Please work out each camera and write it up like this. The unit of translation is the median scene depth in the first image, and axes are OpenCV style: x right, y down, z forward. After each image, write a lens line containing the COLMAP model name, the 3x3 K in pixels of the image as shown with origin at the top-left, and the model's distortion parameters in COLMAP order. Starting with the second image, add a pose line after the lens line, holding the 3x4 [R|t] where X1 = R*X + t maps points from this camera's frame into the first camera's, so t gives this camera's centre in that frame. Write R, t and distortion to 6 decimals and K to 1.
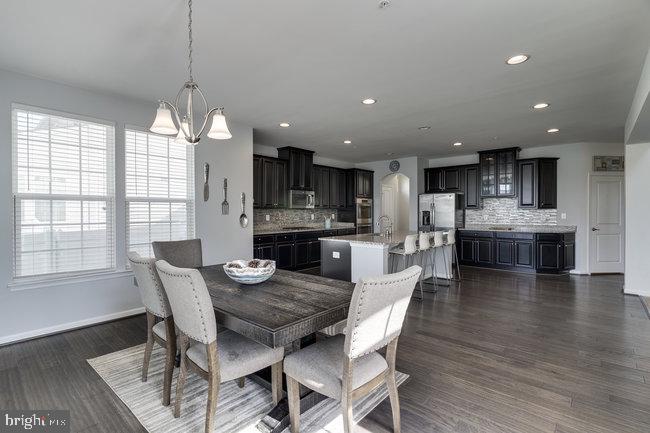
lens RADIAL K [[313.3, 0, 324.0], [0, 313.3, 212.5], [0, 0, 1]] dist [0.003981, 0.000559]
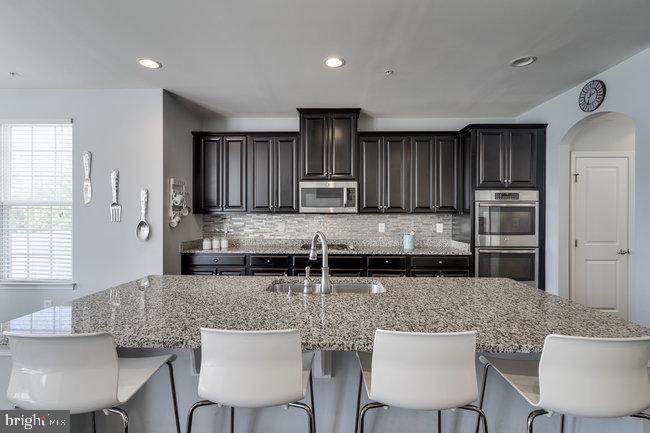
lens RADIAL K [[313.3, 0, 324.0], [0, 313.3, 212.5], [0, 0, 1]] dist [0.003981, 0.000559]
pose [[0.647817, 0.000398, -0.761796, 0.309321], [-0.012297, 0.999875, -0.009935, -0.005673], [0.761696, 0.015804, 0.647741, 0.539879]]
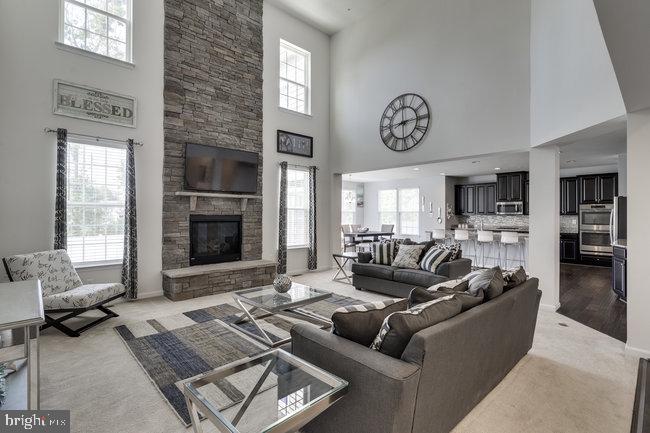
lens RADIAL K [[303.4, 0, 325.0], [0, 303.4, 216.5], [0, 0, 1]] dist [-0.015358, 0.000071]
pose [[-0.099779, 0.004904, -0.994998, 1.165538], [-0.017602, 0.999823, 0.006693, 0.001785], [0.994854, 0.018182, -0.099675, 0.272083]]
